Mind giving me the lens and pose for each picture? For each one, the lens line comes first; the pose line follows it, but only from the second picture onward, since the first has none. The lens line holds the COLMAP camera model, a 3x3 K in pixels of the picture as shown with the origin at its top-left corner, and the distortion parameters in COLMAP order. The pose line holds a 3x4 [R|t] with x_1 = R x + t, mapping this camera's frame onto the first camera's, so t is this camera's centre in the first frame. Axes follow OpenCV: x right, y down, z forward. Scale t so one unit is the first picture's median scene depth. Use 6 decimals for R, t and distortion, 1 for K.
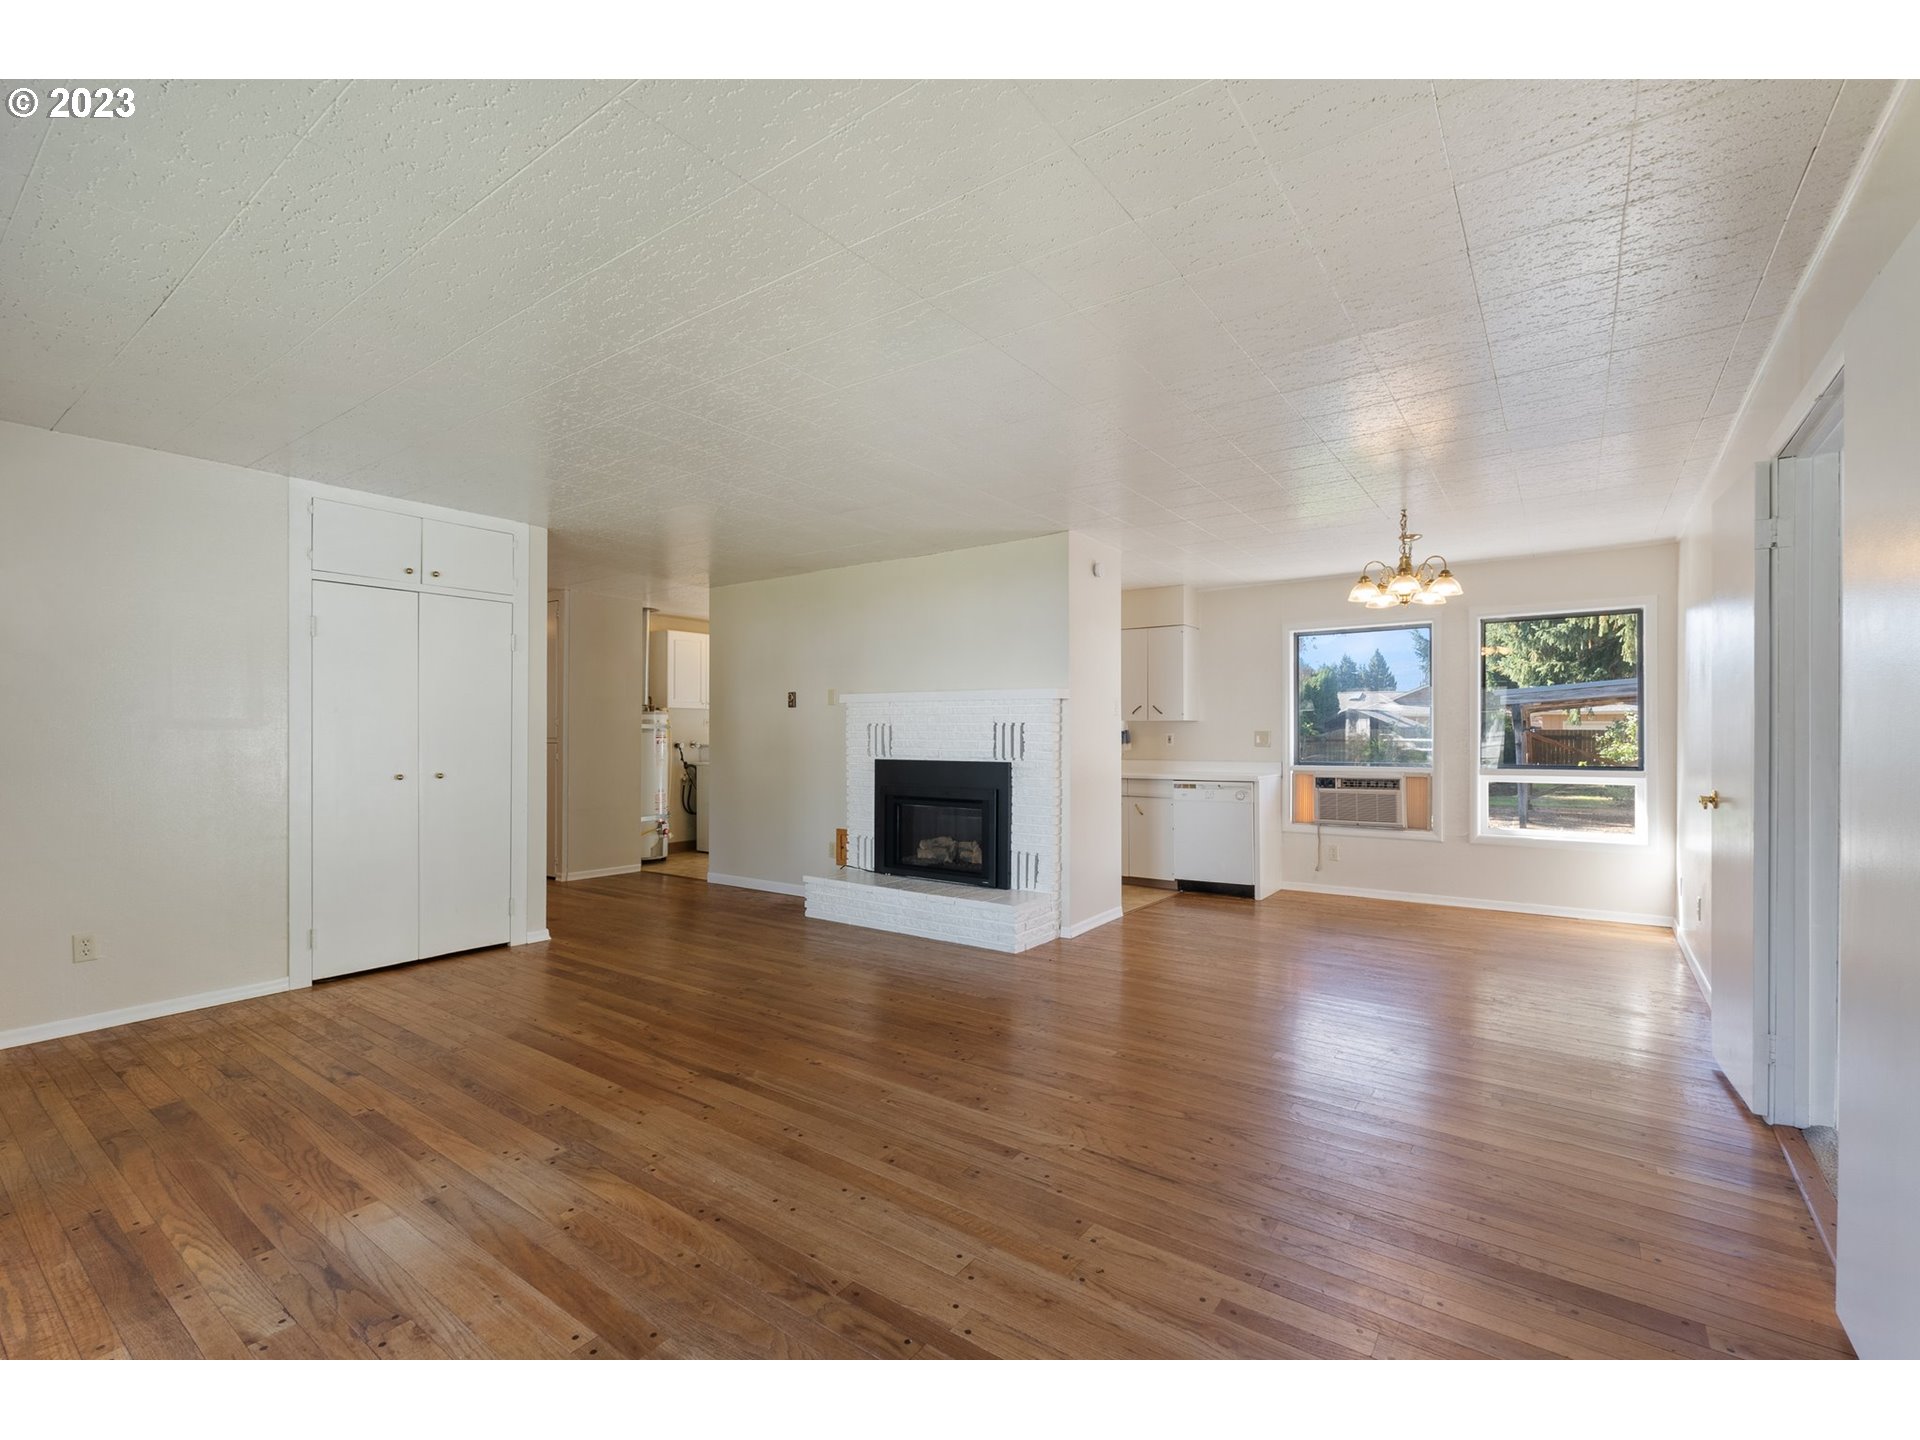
lens RADIAL K [[851.5, 0, 957.5], [0, 851.5, 732.6], [0, 0, 1]] dist [-0.006849, 0.000020]
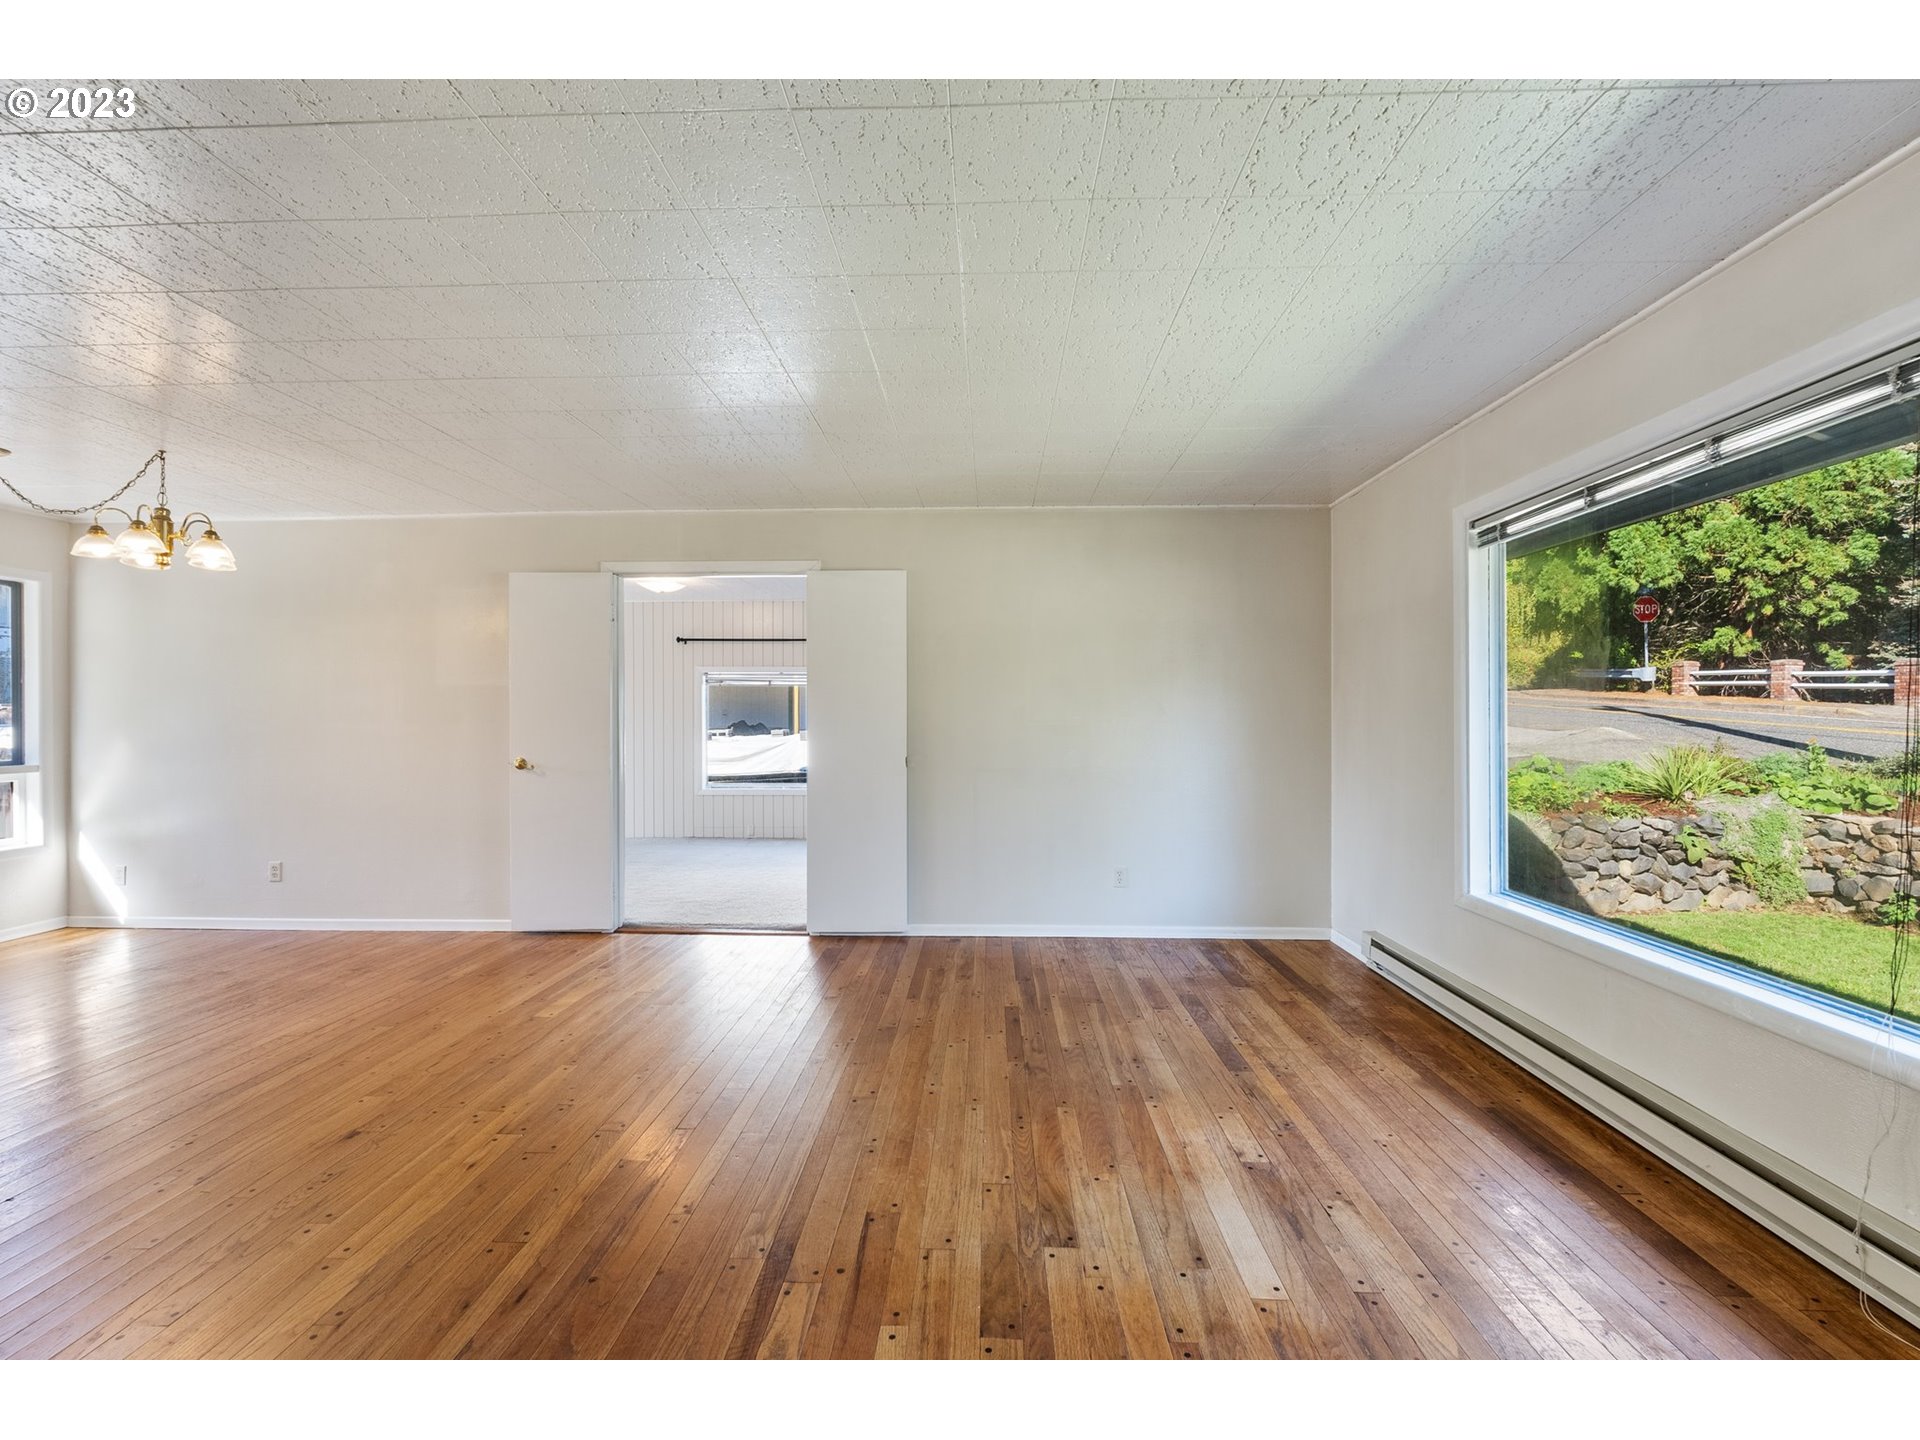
lens RADIAL K [[847.9, 0, 960.0], [0, 847.9, 720.0], [0, 0, 1]] dist [-0.003915, 0.000114]
pose [[-0.558988, -0.001192, 0.829175, -0.477816], [0.001708, 0.999995, 0.002589, -0.002719], [-0.829174, 0.002863, -0.558983, 0.670825]]
